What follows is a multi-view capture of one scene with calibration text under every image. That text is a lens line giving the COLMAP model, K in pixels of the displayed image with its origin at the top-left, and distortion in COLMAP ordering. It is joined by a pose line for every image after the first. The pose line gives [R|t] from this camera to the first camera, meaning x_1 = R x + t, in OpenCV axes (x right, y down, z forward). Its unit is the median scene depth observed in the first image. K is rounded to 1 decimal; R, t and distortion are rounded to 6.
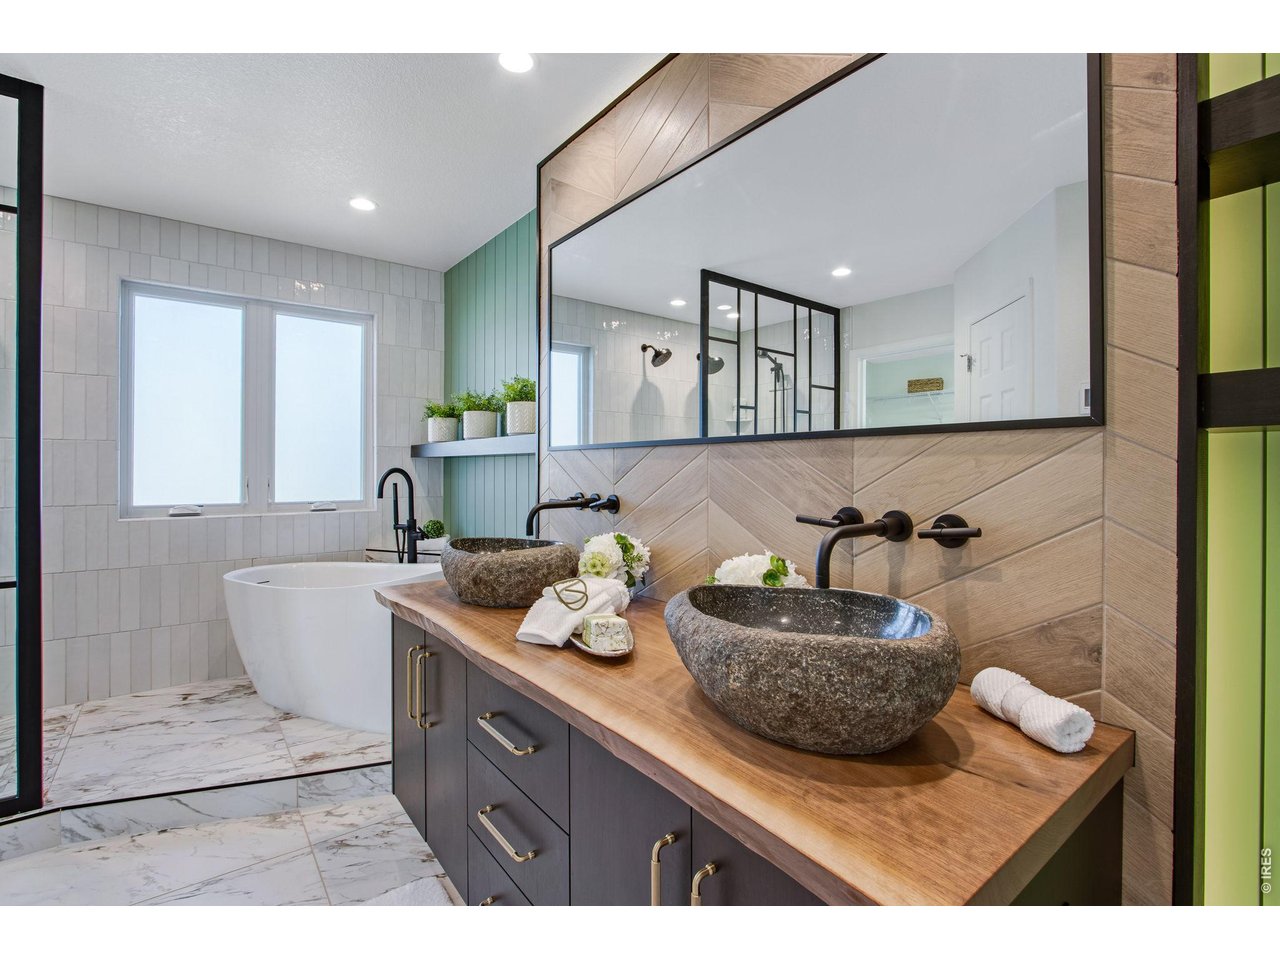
lens RADIAL K [[590.2, 0, 638.2], [0, 590.2, 468.0], [0, 0, 1]] dist [-0.012355, -0.000506]
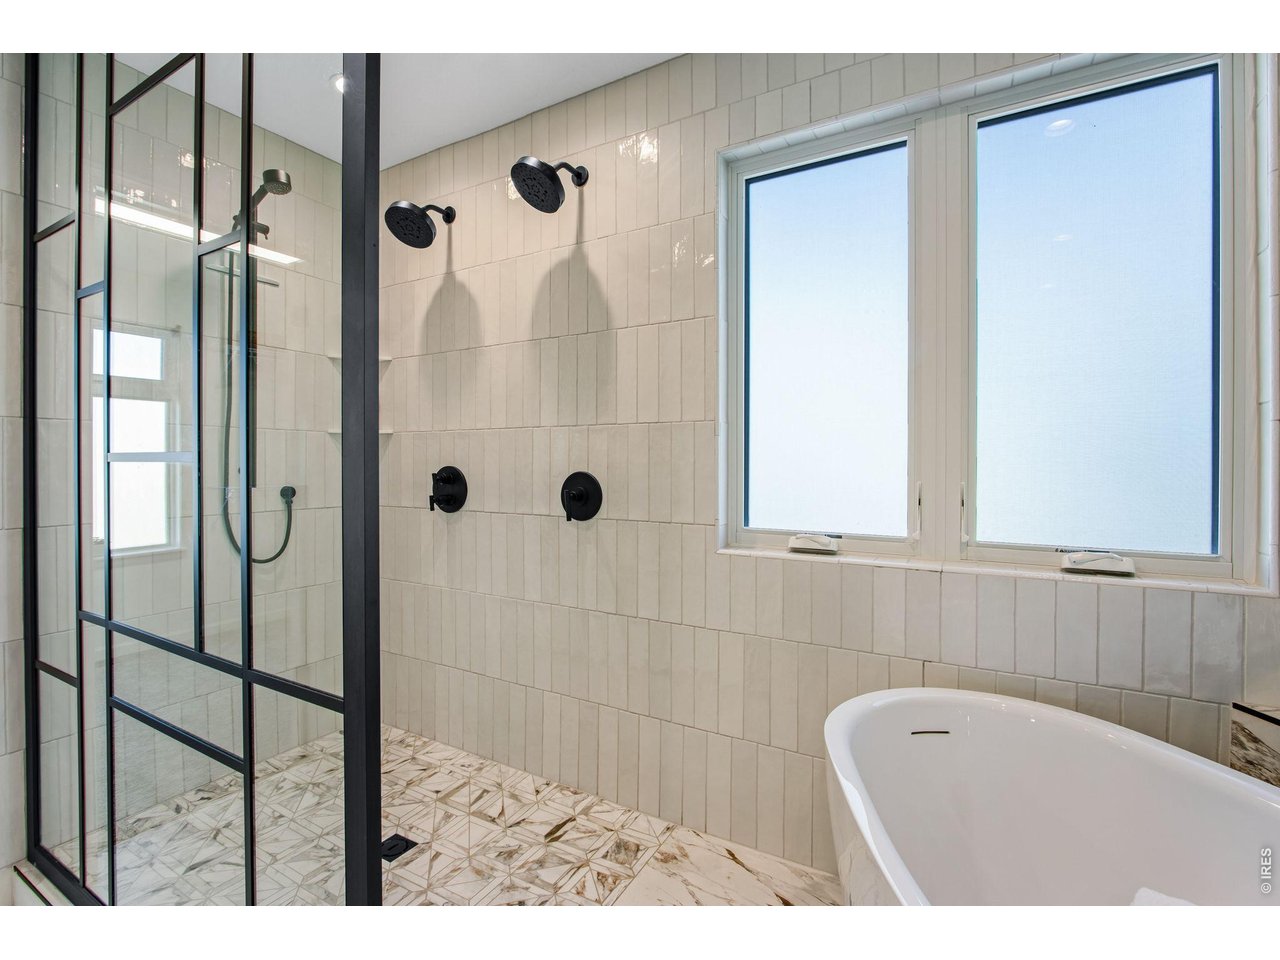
lens RADIAL K [[590.2, 0, 635.3], [0, 590.2, 468.6], [0, 0, 1]] dist [-0.012355, -0.000506]
pose [[0.377450, 0.000040, -0.926030, -0.309678], [-0.002770, 0.999996, -0.001086, 0.003780], [0.926026, 0.002975, 0.377448, 0.605820]]
